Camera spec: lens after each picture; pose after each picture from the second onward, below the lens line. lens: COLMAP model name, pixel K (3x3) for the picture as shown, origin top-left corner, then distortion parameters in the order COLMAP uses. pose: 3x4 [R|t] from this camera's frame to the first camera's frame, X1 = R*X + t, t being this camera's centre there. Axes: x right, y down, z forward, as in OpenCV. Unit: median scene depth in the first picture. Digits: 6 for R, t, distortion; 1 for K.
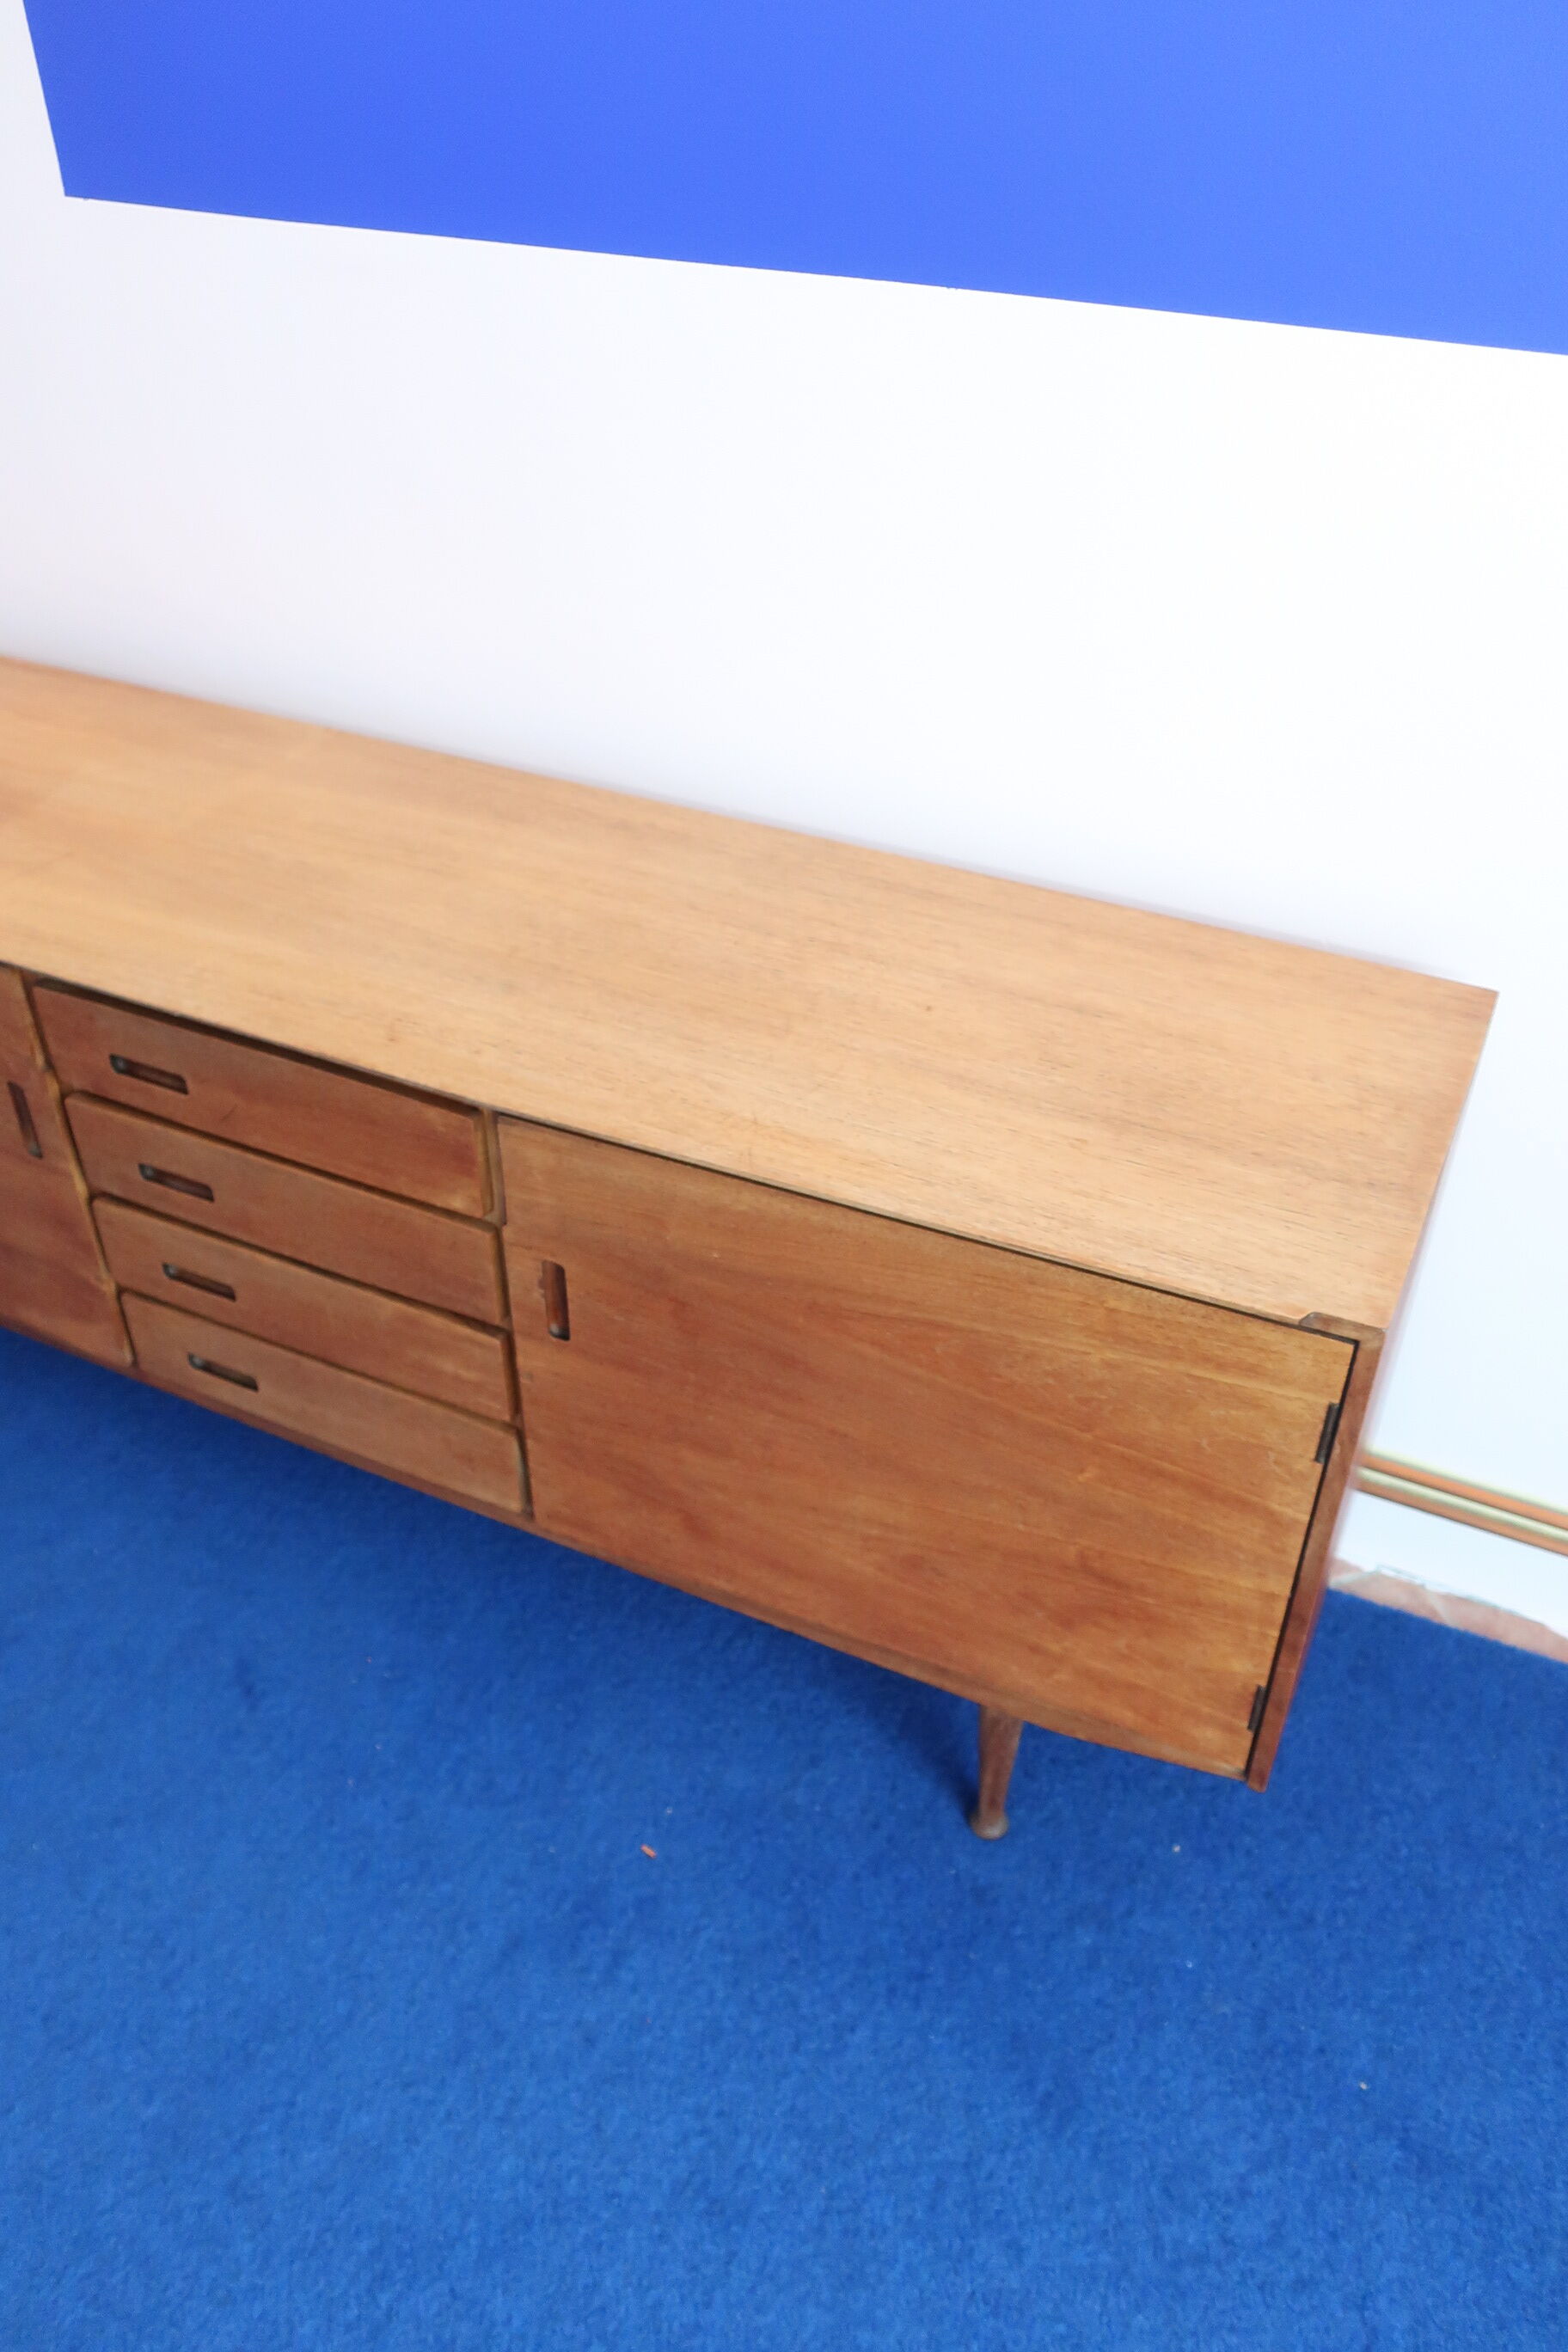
lens RADIAL K [[1847.1, 0, 779.2], [0, 1847.1, 1159.9], [0, 0, 1]] dist [0.005189, 0.001257]
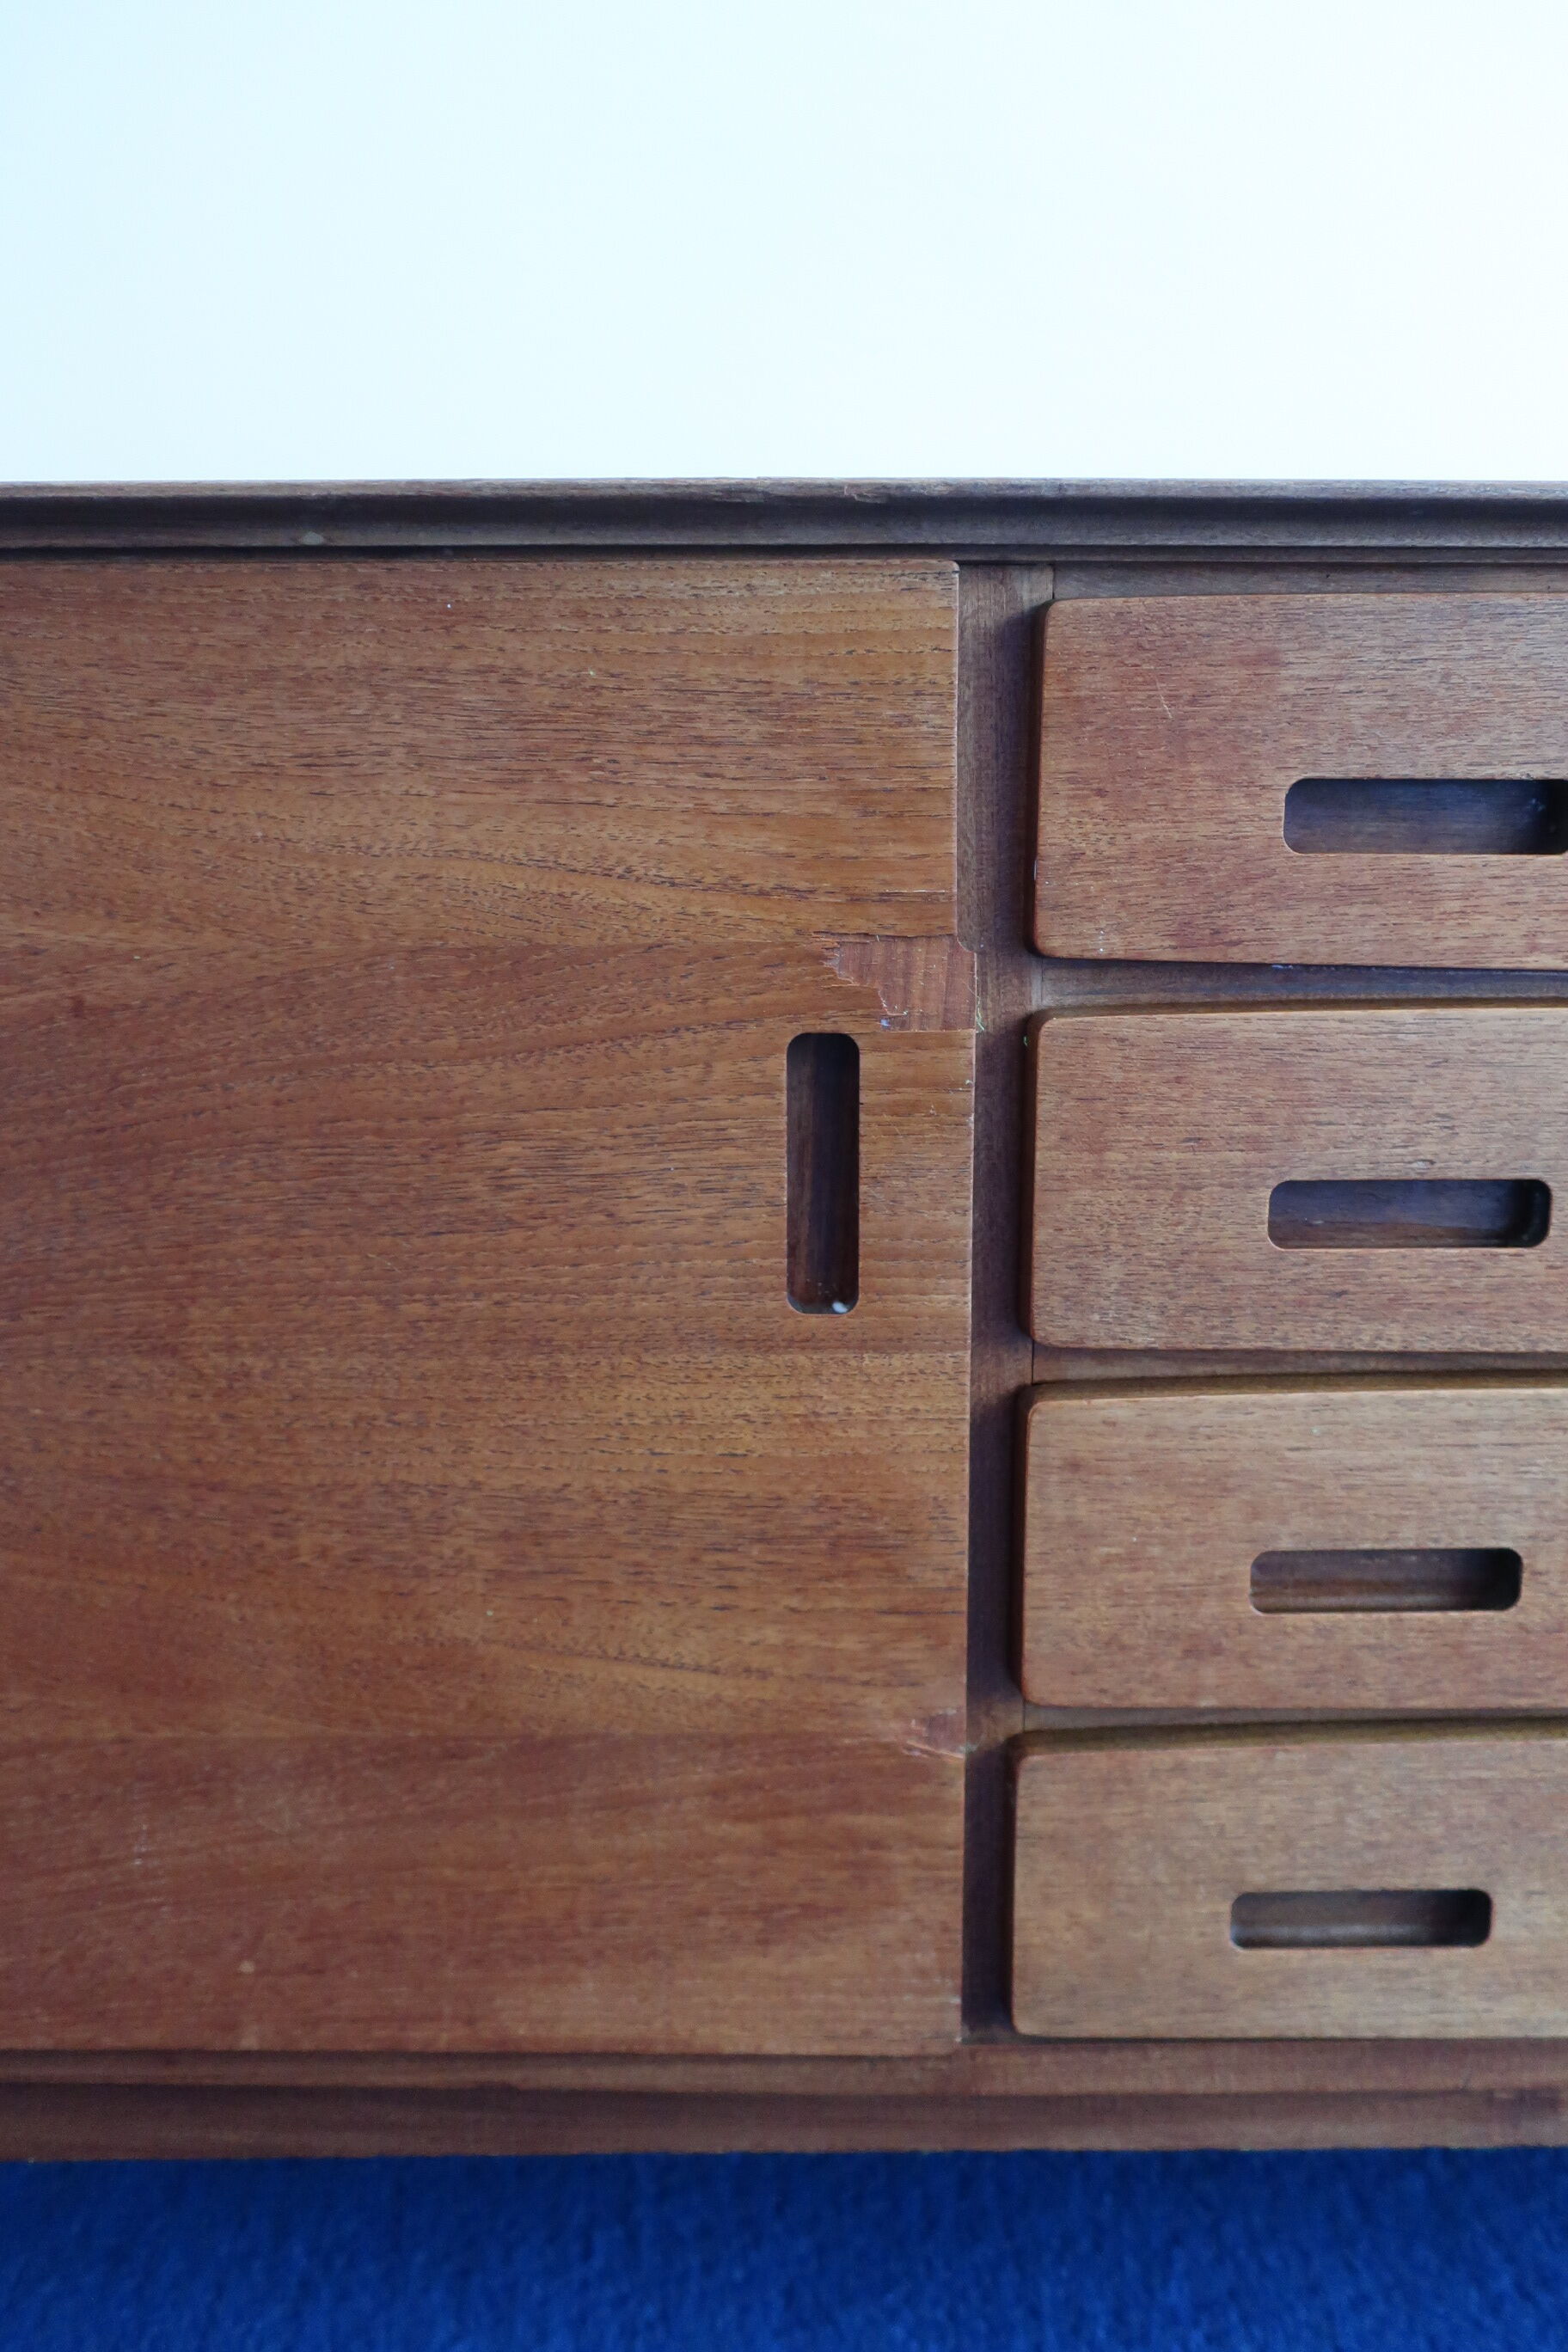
lens RADIAL K [[1847.1, 0, 784.7], [0, 1847.1, 1175.2], [0, 0, 1]] dist [0.005189, 0.001257]
pose [[0.890850, -0.093744, 0.444521, -0.607339], [0.276995, 0.887640, -0.367924, 0.103295], [-0.360084, 0.450896, 0.816721, 0.807842]]
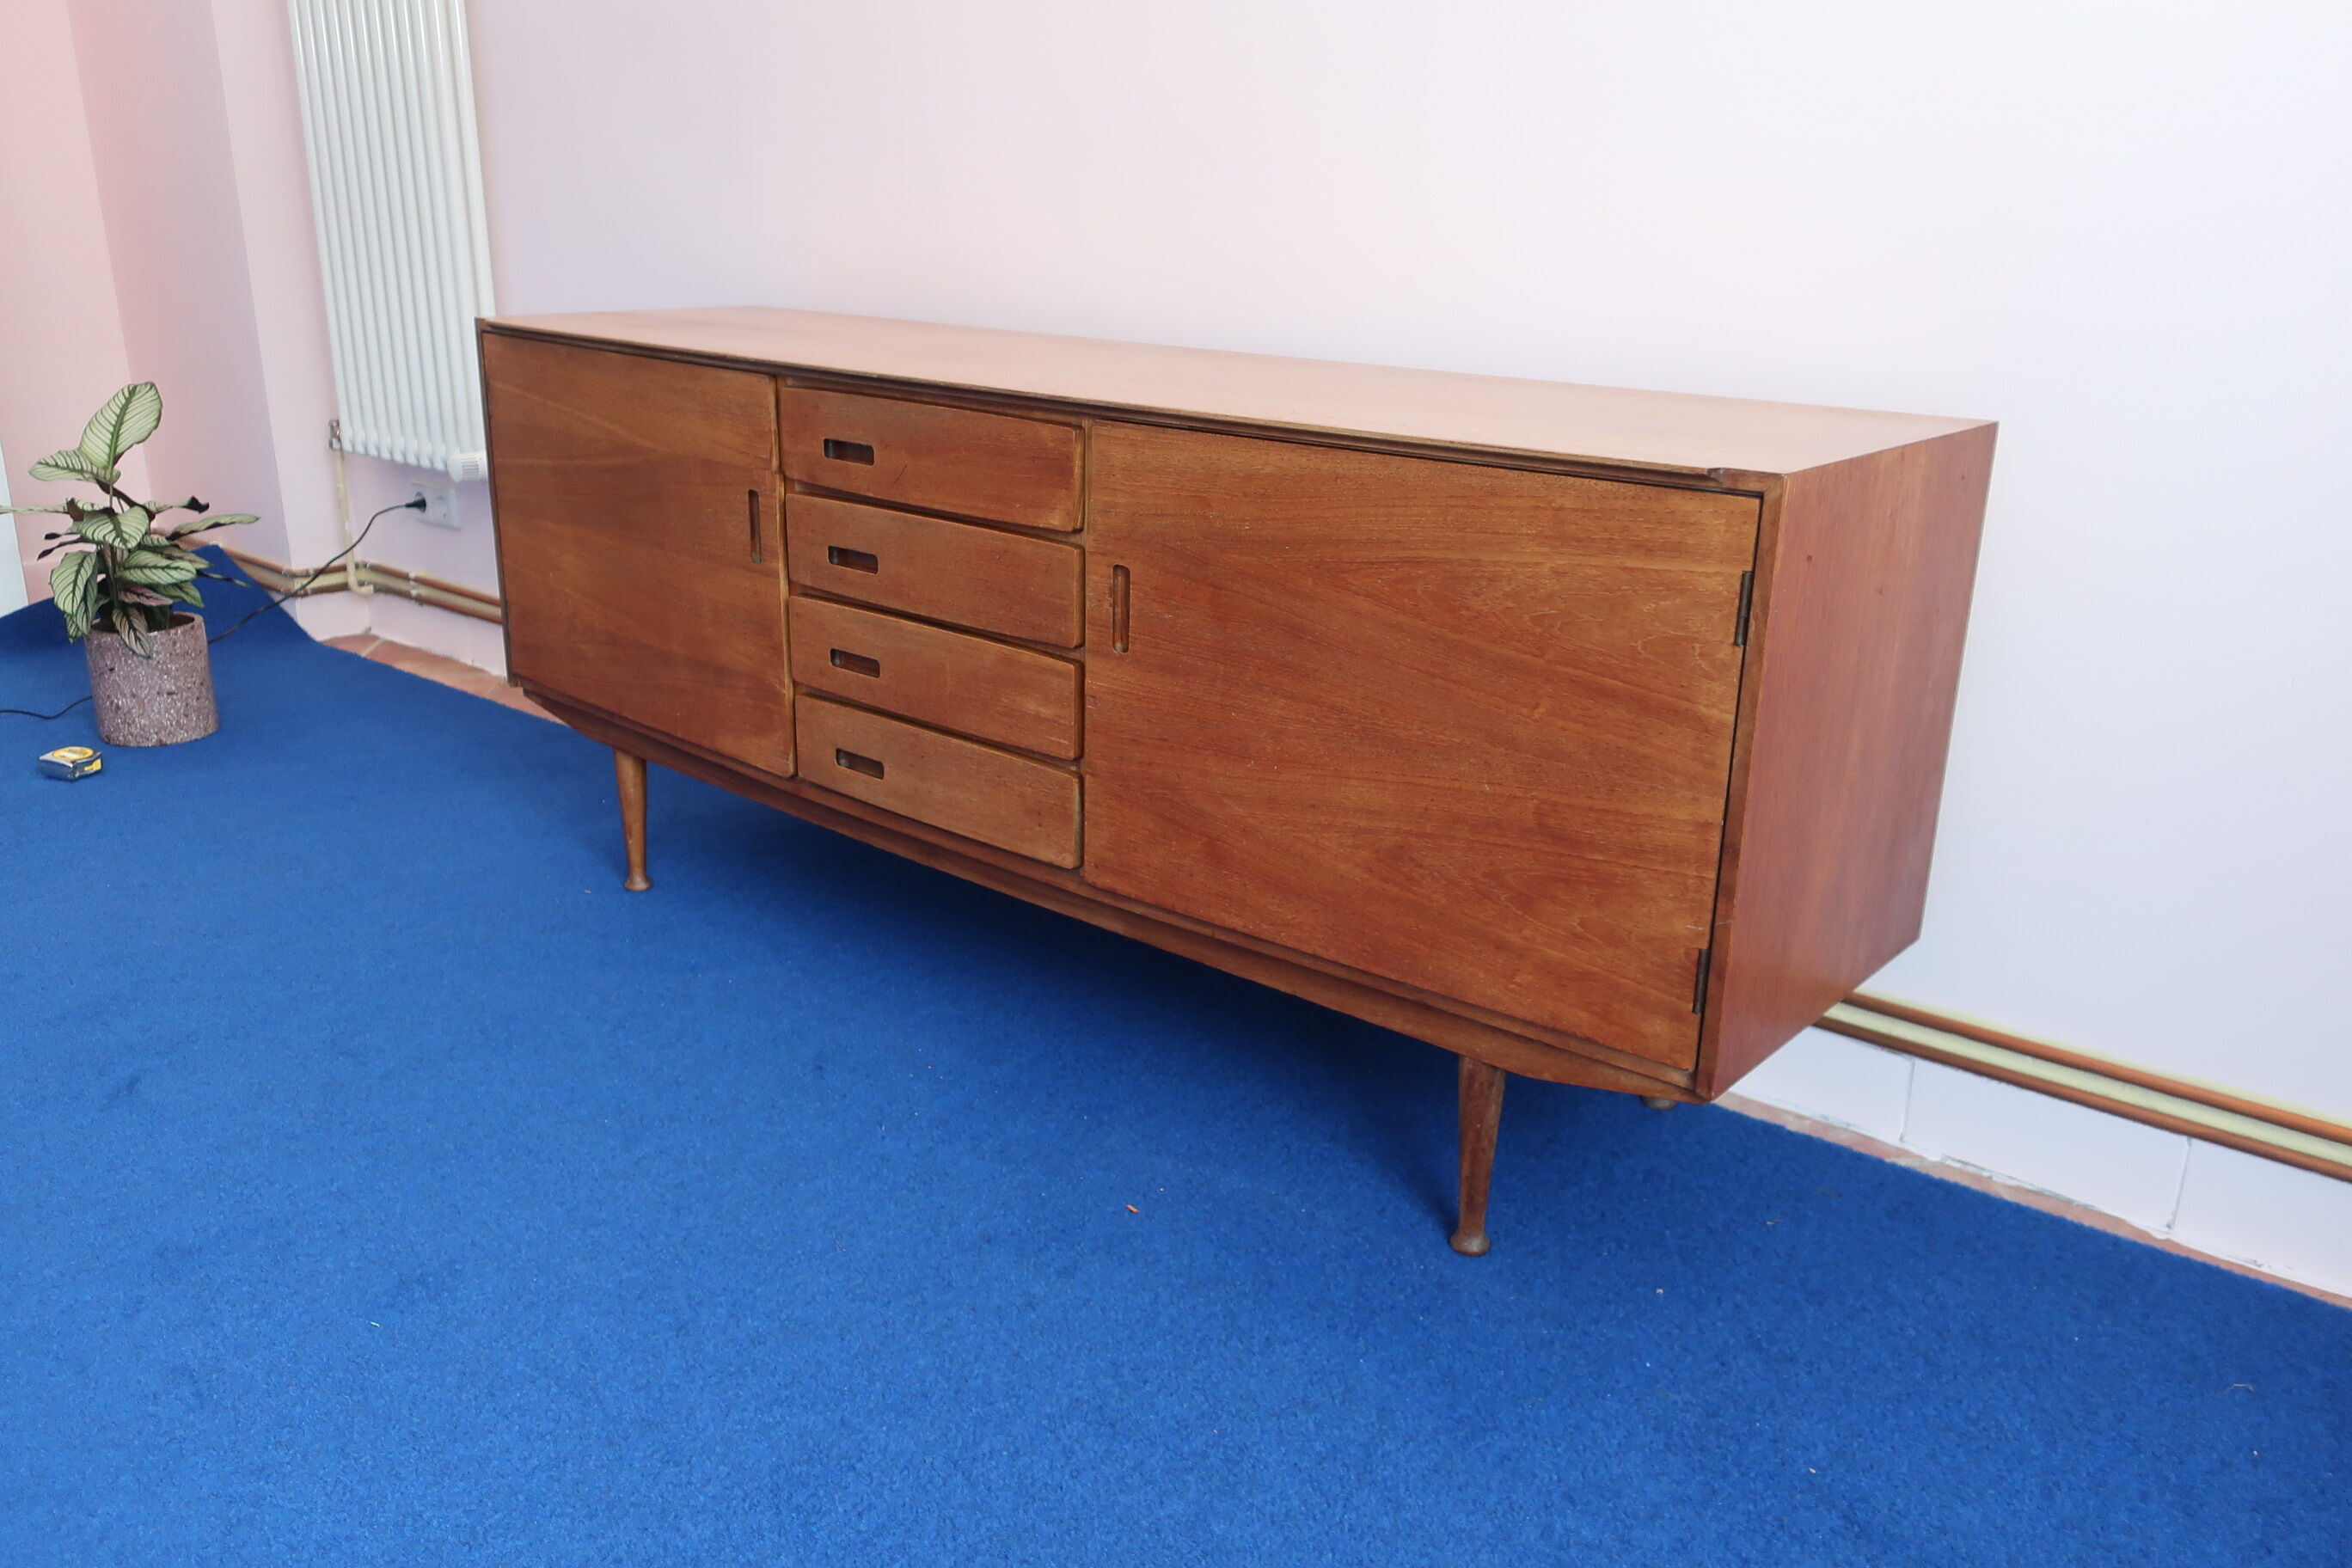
lens RADIAL K [[1847.1, 0, 1159.5], [0, 1847.1, 763.1], [0, 0, 1]] dist [0.005189, 0.001257]
pose [[0.963316, 0.094574, -0.251152, 0.199690], [-0.173792, 0.932948, -0.315285, 0.515455], [0.204494, 0.347367, 0.915160, -0.032249]]
